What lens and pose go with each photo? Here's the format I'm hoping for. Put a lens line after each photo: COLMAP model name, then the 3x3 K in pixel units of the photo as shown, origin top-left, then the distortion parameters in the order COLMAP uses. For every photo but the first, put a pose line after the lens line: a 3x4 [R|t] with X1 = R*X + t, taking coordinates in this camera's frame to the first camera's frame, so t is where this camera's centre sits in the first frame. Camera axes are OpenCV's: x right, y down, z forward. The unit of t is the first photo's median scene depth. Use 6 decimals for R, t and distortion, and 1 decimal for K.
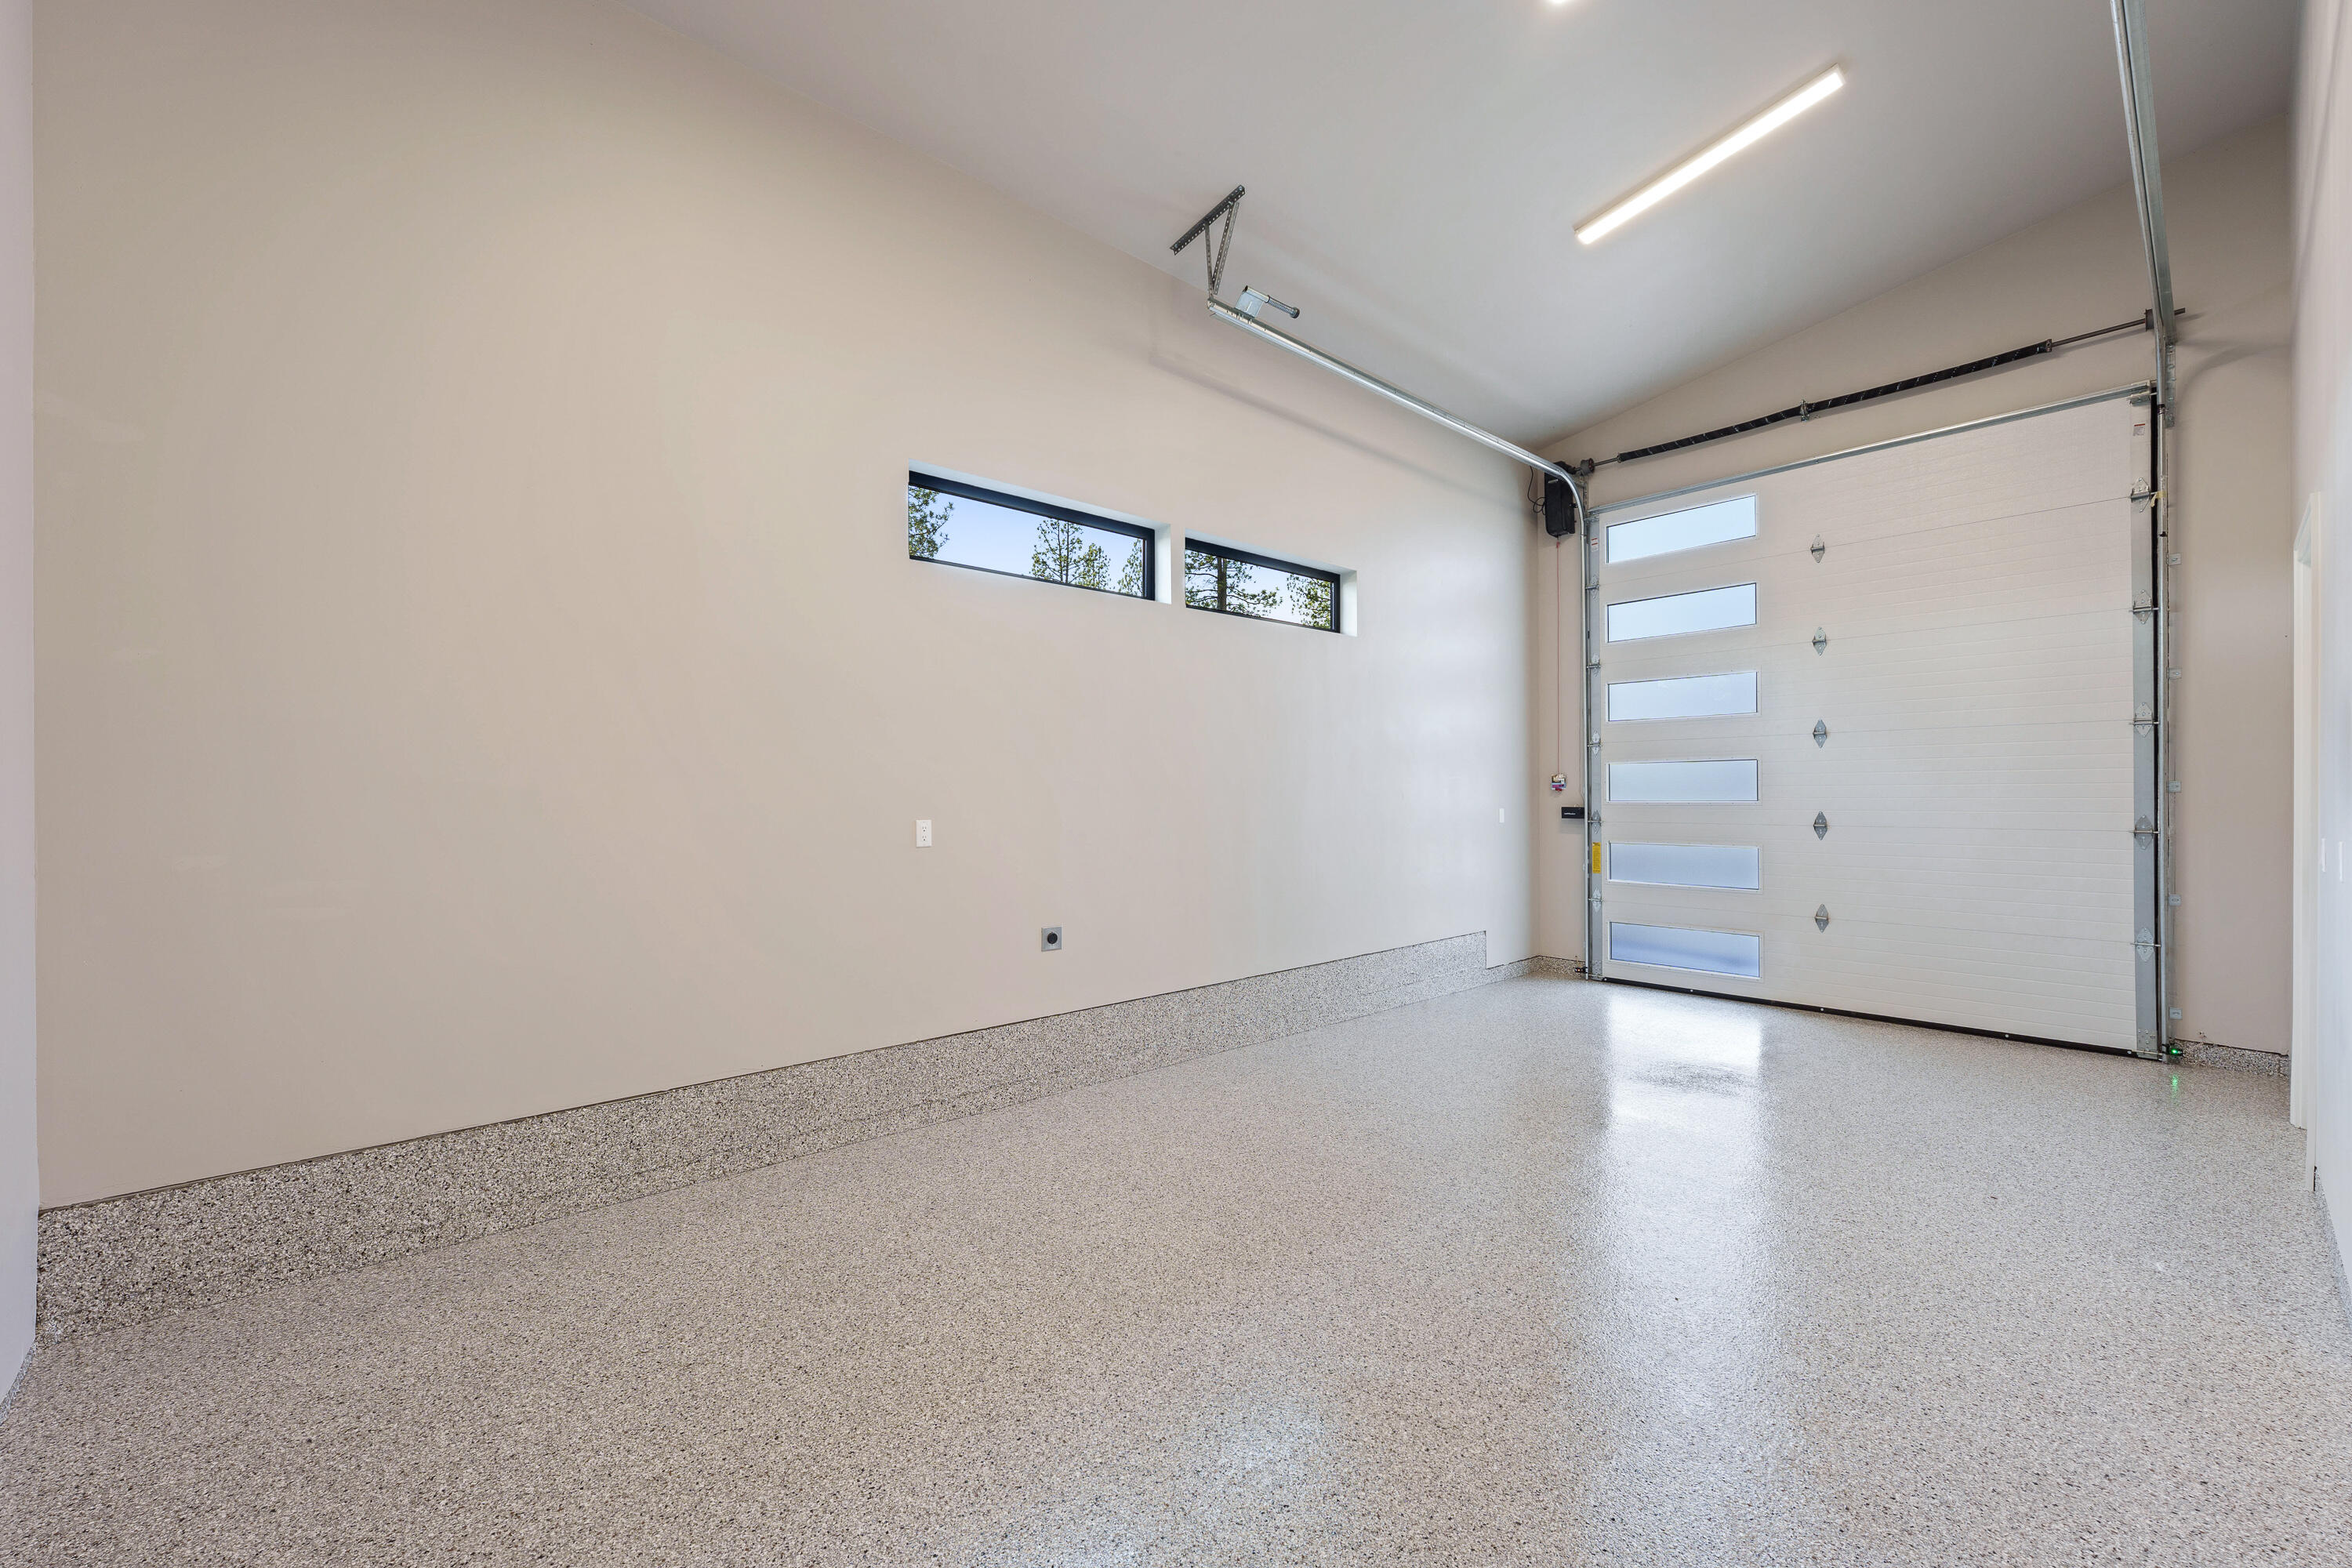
lens RADIAL K [[958.0, 0, 1181.1], [0, 958.0, 788.6], [0, 0, 1]] dist [-0.001153, -0.000337]
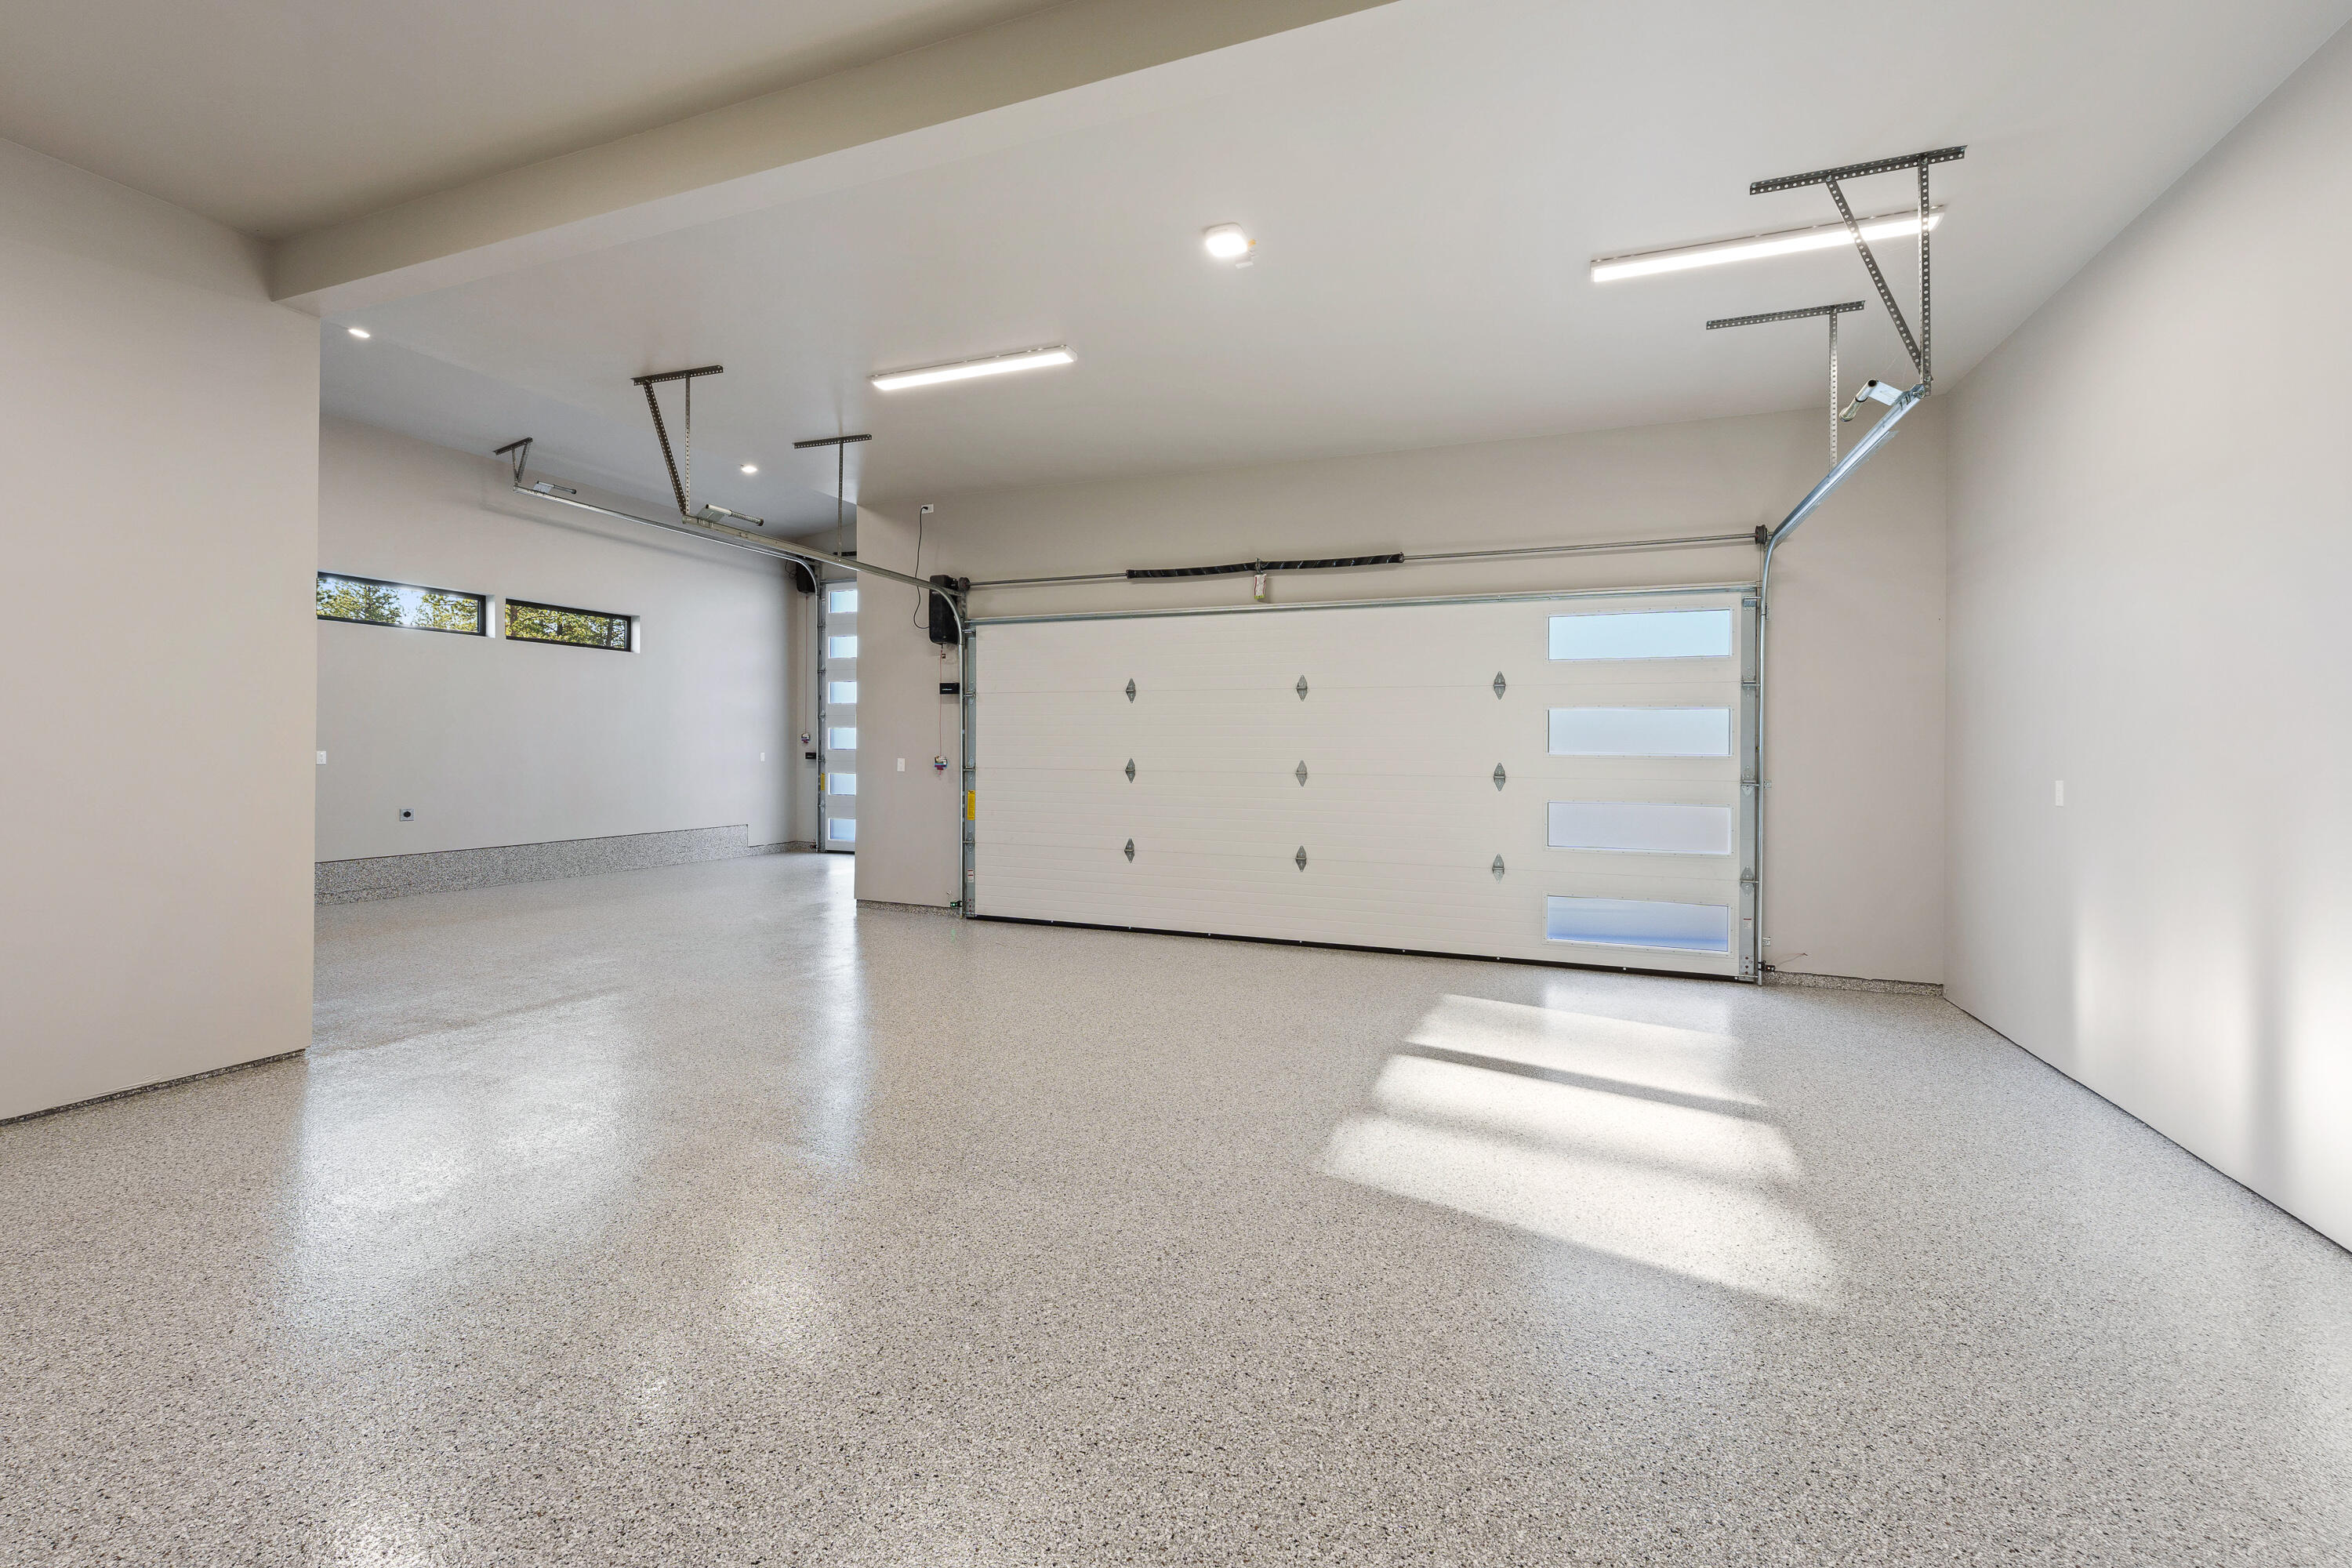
lens RADIAL K [[958.0, 0, 1191.3], [0, 958.0, 745.7], [0, 0, 1]] dist [-0.001153, -0.000337]
pose [[0.885613, 0.007224, 0.464367, 0.262159], [-0.006571, 0.999974, -0.003025, 0.009751], [-0.464377, -0.000373, 0.885638, -1.023927]]
